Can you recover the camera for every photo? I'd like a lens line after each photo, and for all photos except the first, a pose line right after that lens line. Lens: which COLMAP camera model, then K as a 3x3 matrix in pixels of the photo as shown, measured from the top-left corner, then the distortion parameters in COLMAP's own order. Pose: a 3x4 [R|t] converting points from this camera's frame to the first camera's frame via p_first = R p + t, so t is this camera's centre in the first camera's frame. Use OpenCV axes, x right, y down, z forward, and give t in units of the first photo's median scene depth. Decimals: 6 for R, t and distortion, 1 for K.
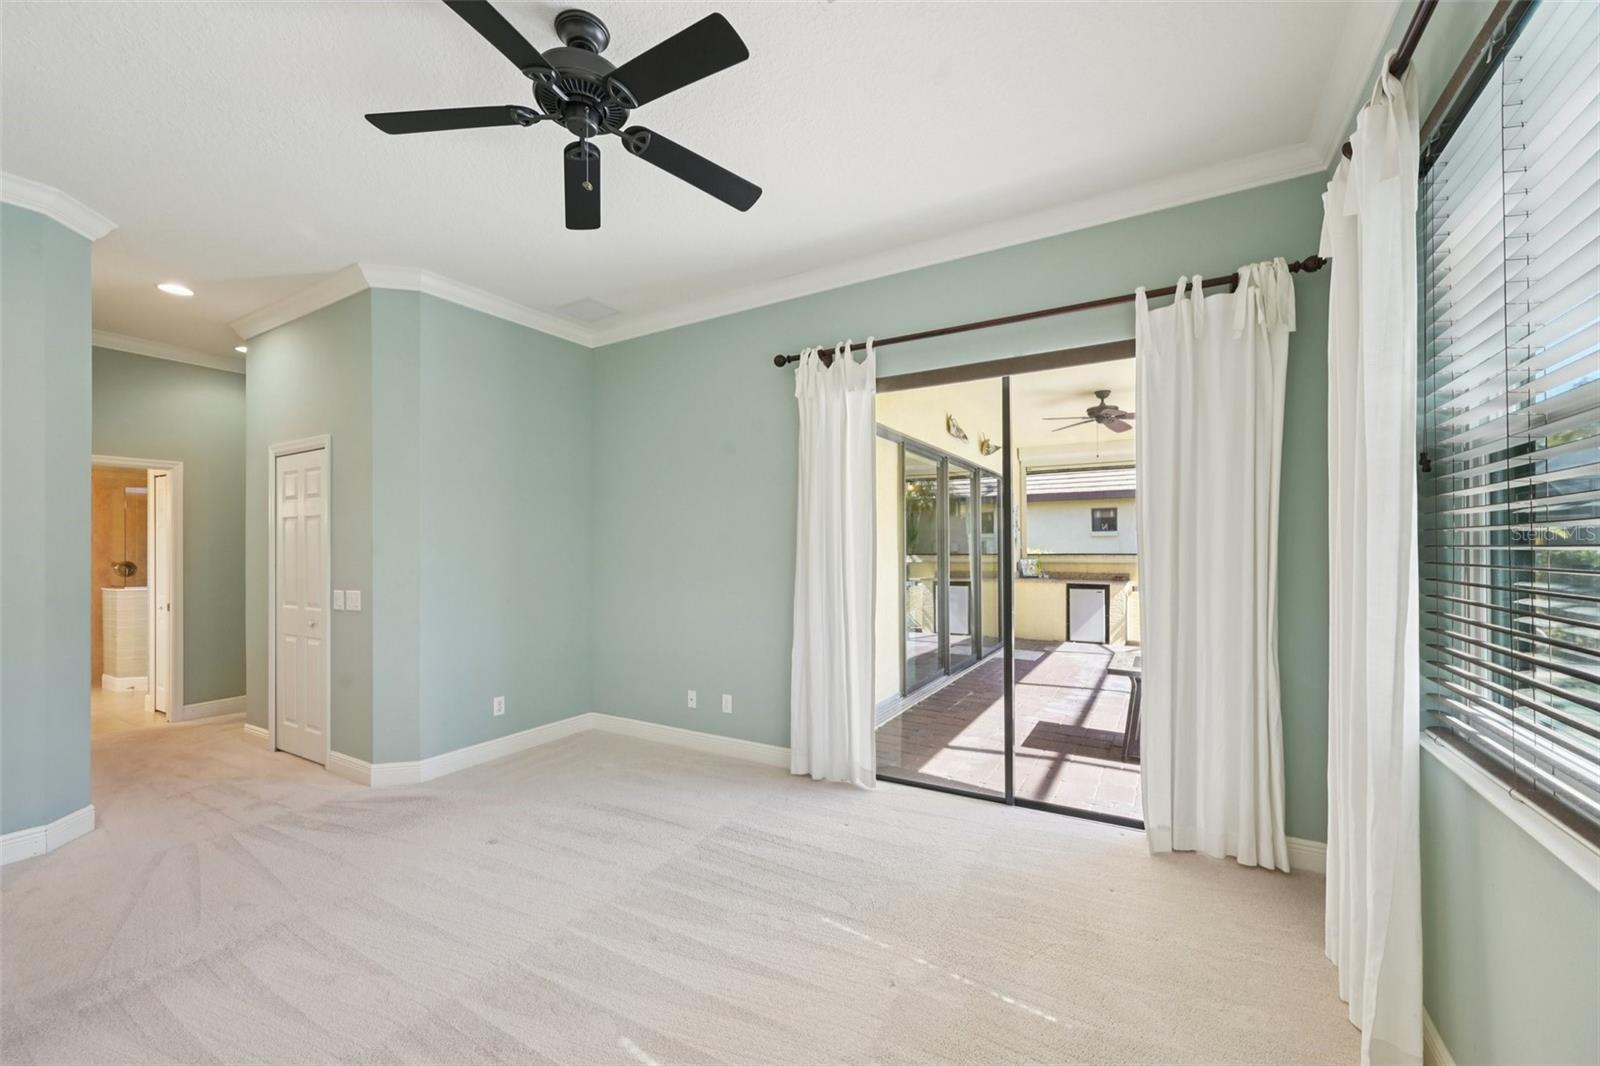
lens RADIAL K [[637.0, 0, 791.8], [0, 637.0, 547.1], [0, 0, 1]] dist [-0.000930, 0.000286]
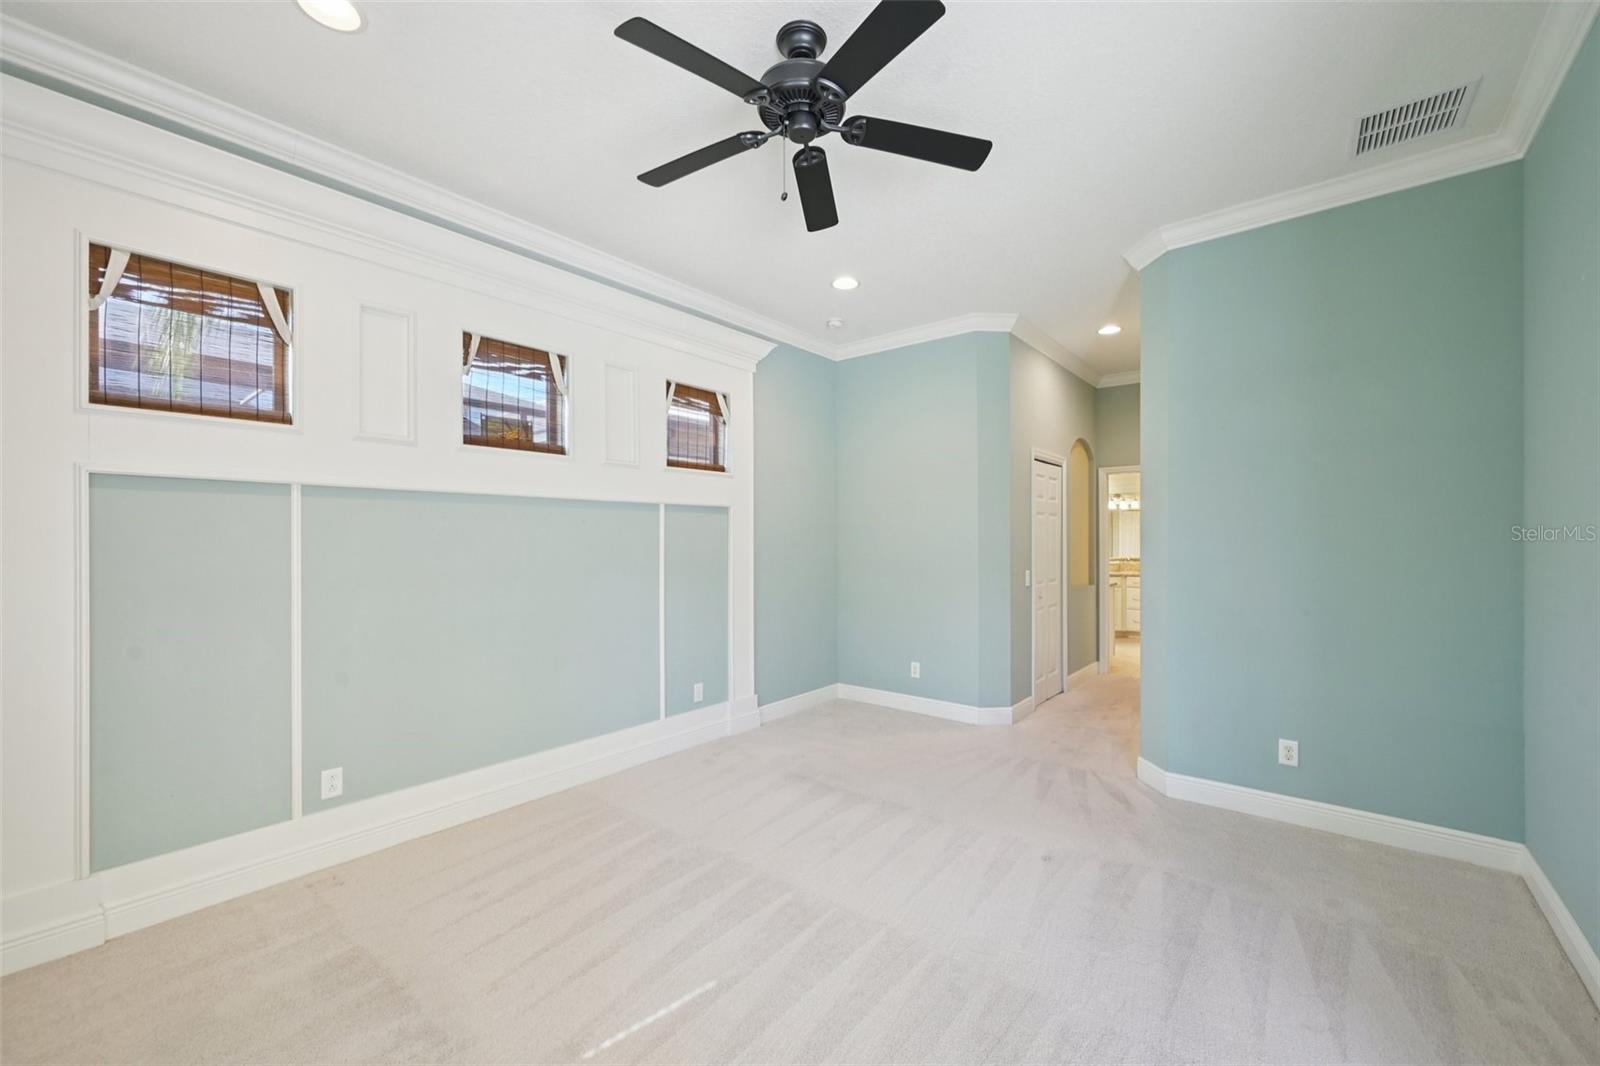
lens RADIAL K [[637.0, 0, 808.0], [0, 637.0, 535.9], [0, 0, 1]] dist [-0.000930, 0.000286]
pose [[-0.151358, -0.000661, -0.988479, 0.401791], [0.007462, 0.999971, -0.001812, -0.001127], [0.988451, -0.007651, -0.151348, 0.662682]]
